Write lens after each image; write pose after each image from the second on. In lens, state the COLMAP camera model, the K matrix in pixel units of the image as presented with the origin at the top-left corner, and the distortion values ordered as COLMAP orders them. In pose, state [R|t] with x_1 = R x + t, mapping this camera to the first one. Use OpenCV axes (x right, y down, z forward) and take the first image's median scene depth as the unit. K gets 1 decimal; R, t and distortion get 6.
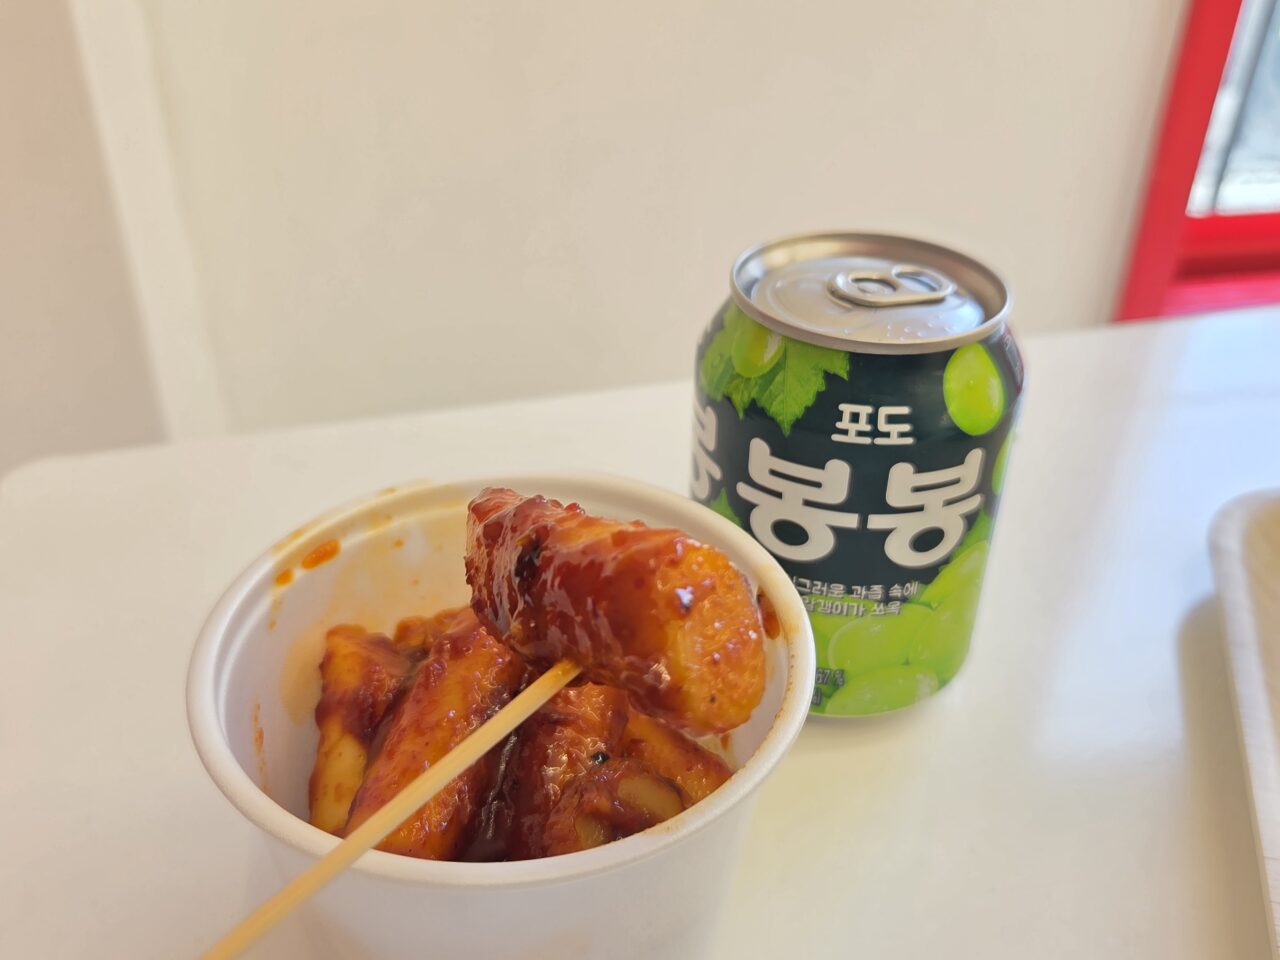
lens RADIAL K [[1240.5, 0, 642.2], [0, 1240.5, 482.0], [0, 0, 1]] dist [-0.101792, -0.006669]
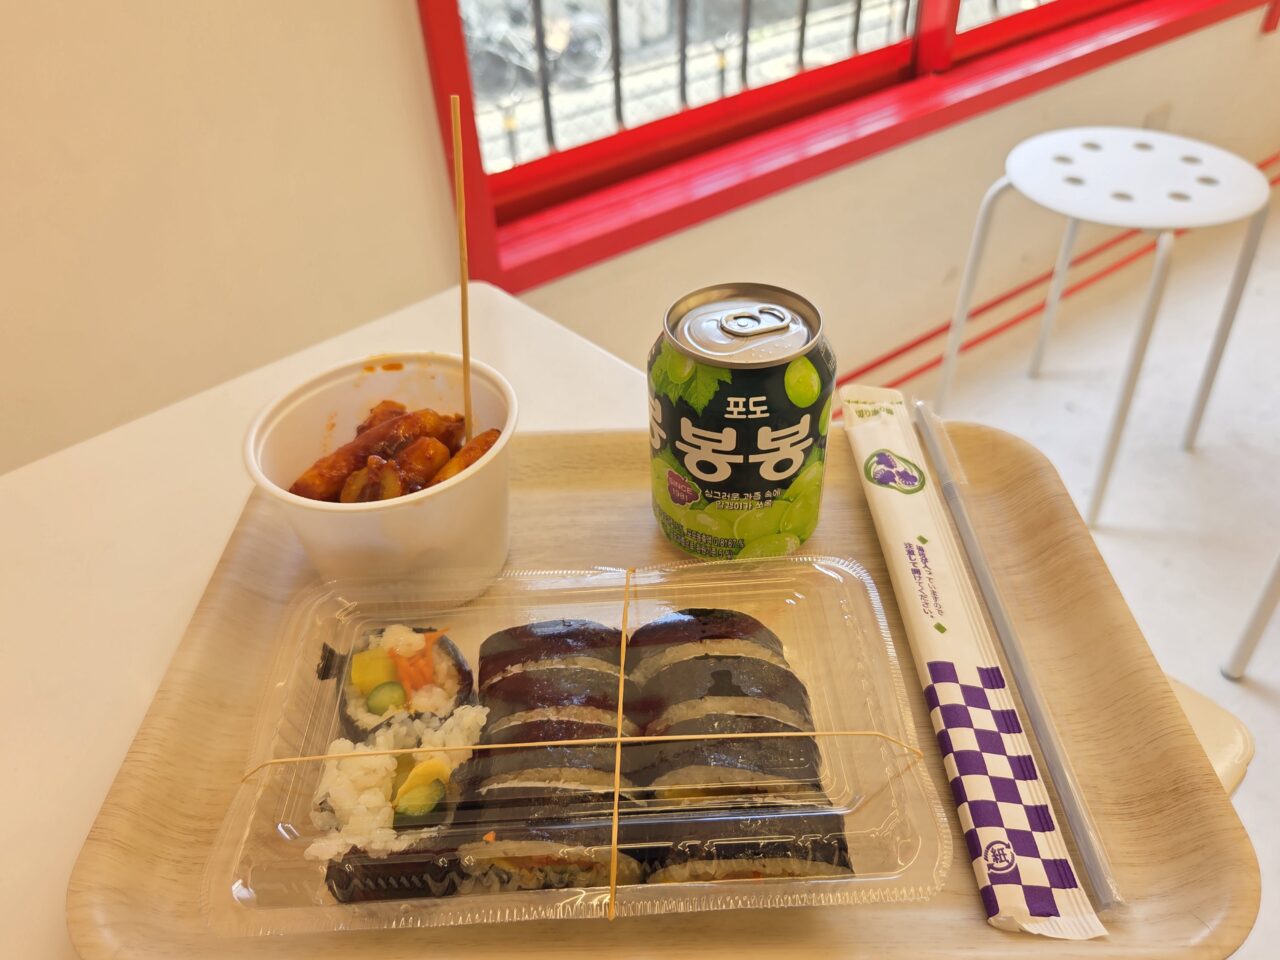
lens RADIAL K [[975.9, 0, 633.6], [0, 975.9, 474.6], [0, 0, 1]] dist [0.091384, 0.000781]
pose [[0.996570, -0.081664, 0.013424, -0.006516], [0.079892, 0.991628, 0.101447, -0.104461], [-0.021597, -0.100026, 0.994750, -0.426419]]
